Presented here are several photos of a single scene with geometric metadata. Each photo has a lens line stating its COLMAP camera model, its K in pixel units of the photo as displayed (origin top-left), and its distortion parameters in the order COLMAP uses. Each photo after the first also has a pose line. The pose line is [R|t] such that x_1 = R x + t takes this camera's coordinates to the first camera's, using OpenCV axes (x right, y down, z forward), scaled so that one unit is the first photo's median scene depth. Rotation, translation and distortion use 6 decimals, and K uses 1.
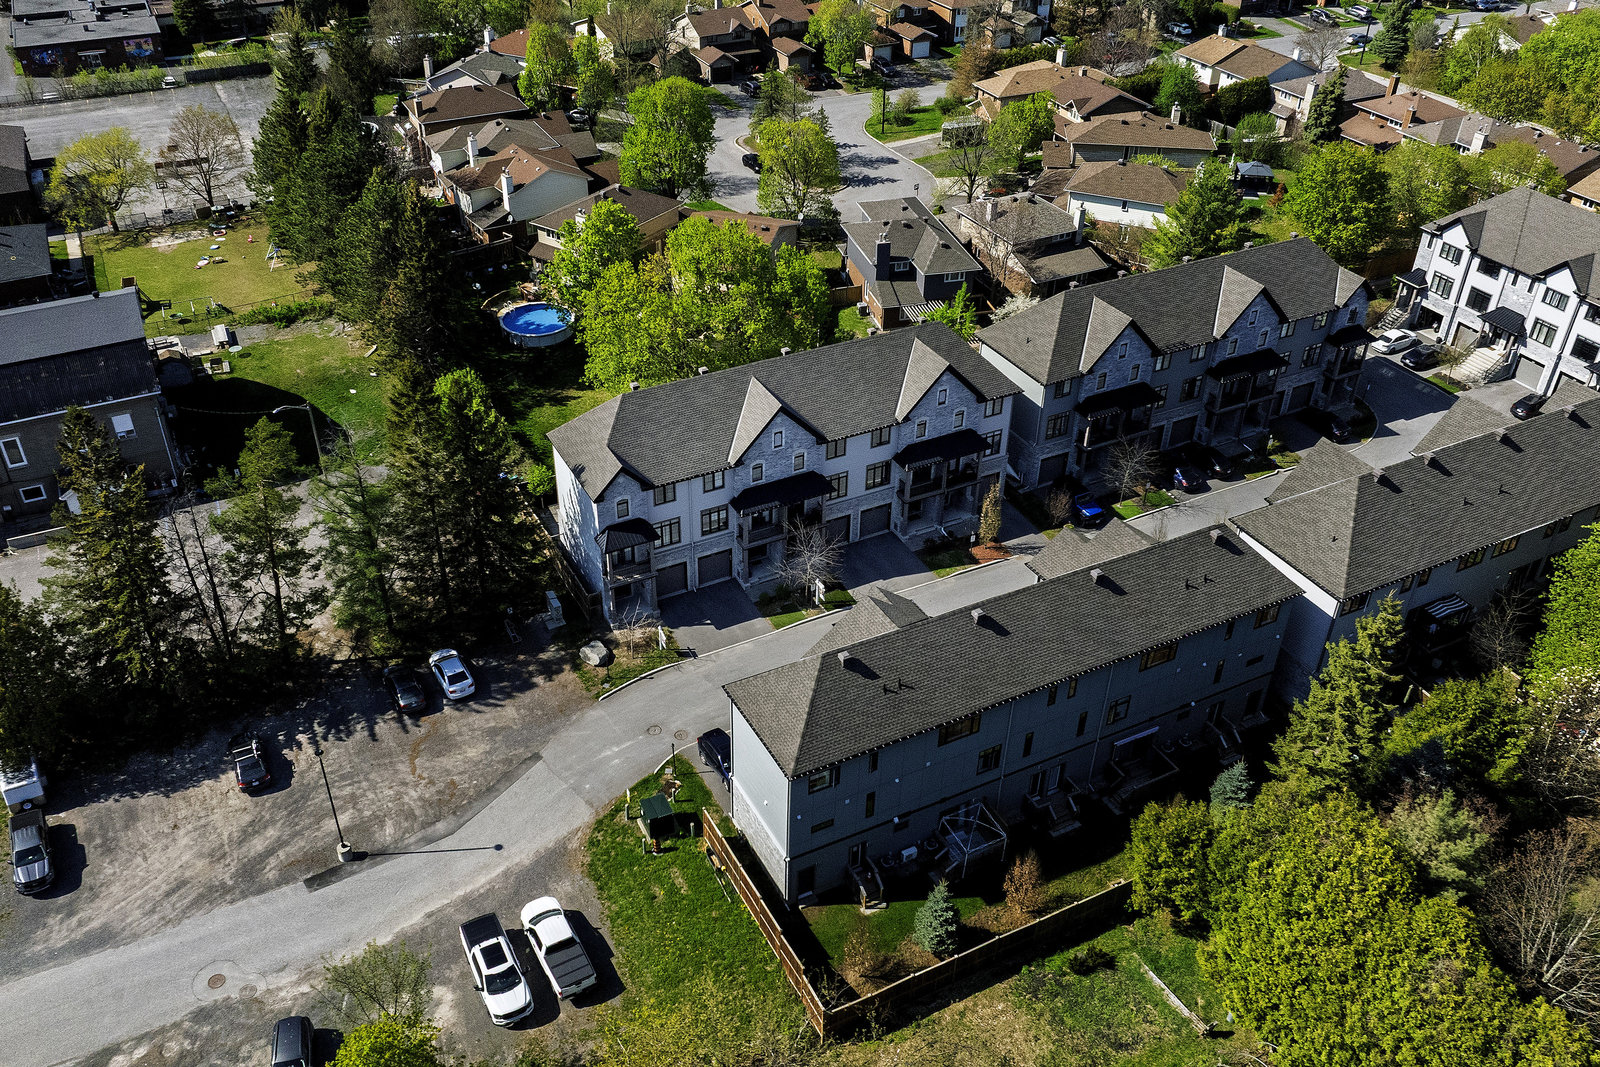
lens RADIAL K [[1276.6, 0, 800.0], [0, 1276.6, 533.5], [0, 0, 1]] dist [-0.013308, -0.010370]
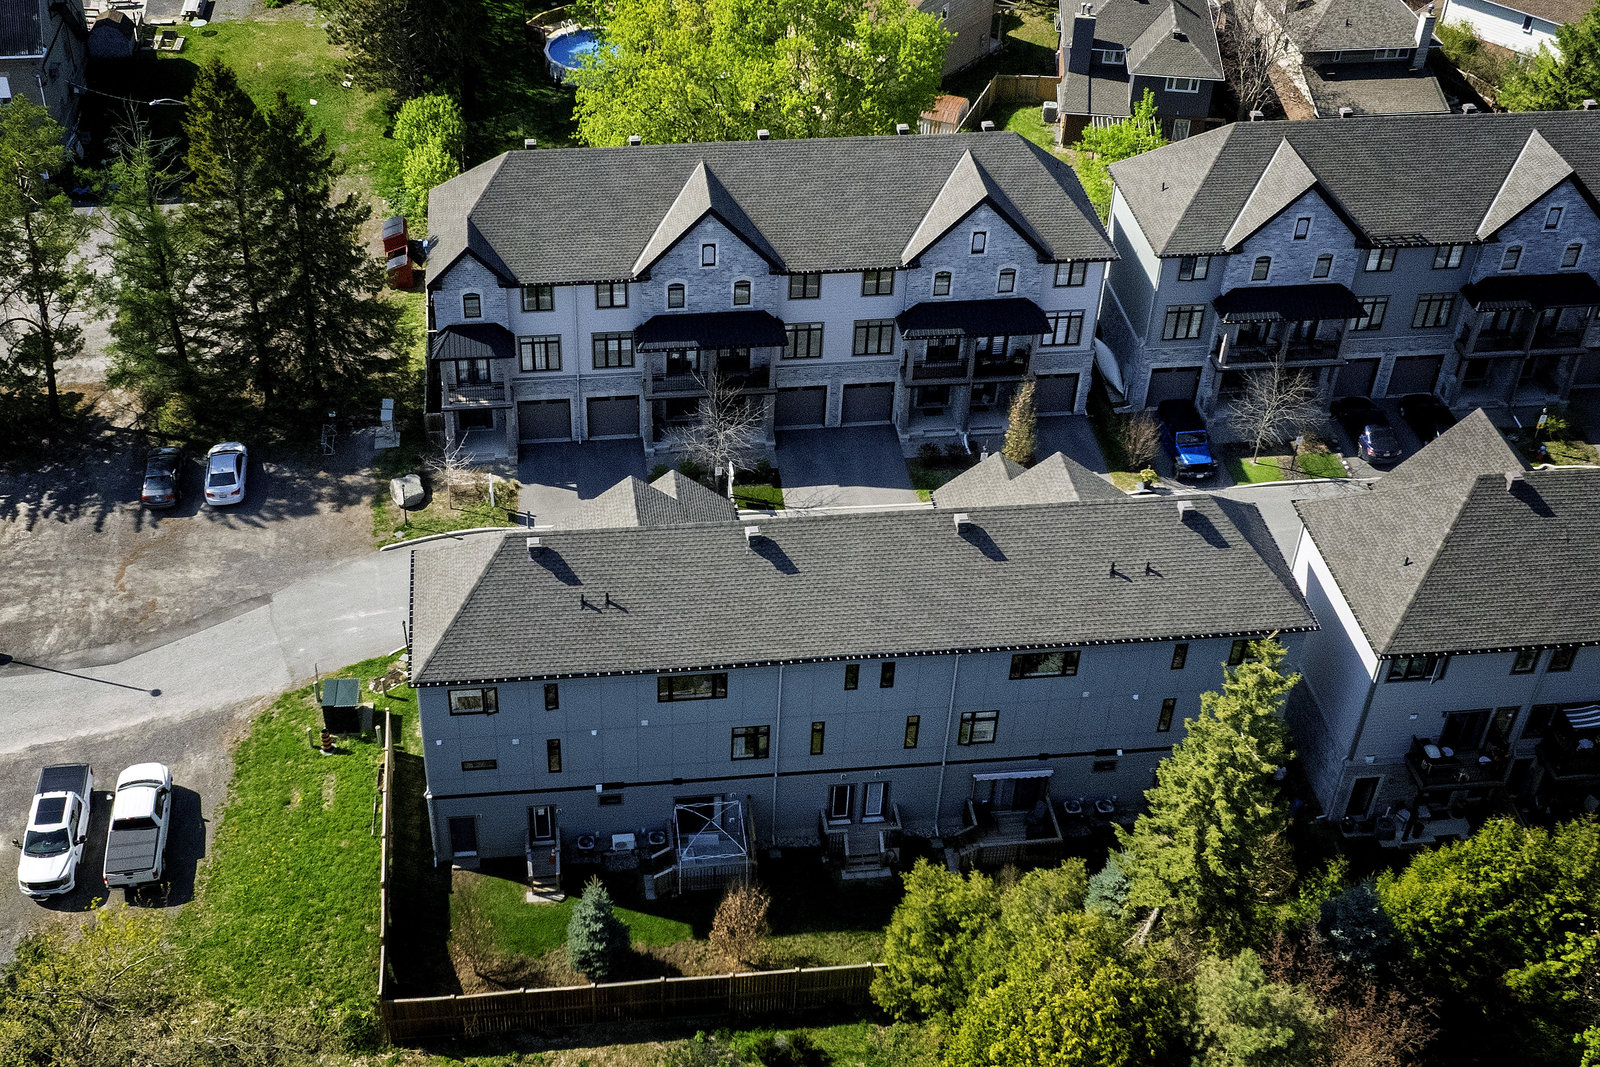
lens RADIAL K [[1825.7, 0, 800.0], [0, 1825.7, 533.5], [0, 0, 1]] dist [-0.002873, -0.032736]
pose [[0.937624, 0.226382, -0.263842, 0.342776], [-0.209921, 0.973624, 0.089389, -0.025089], [0.277119, -0.028427, 0.960415, 0.039628]]
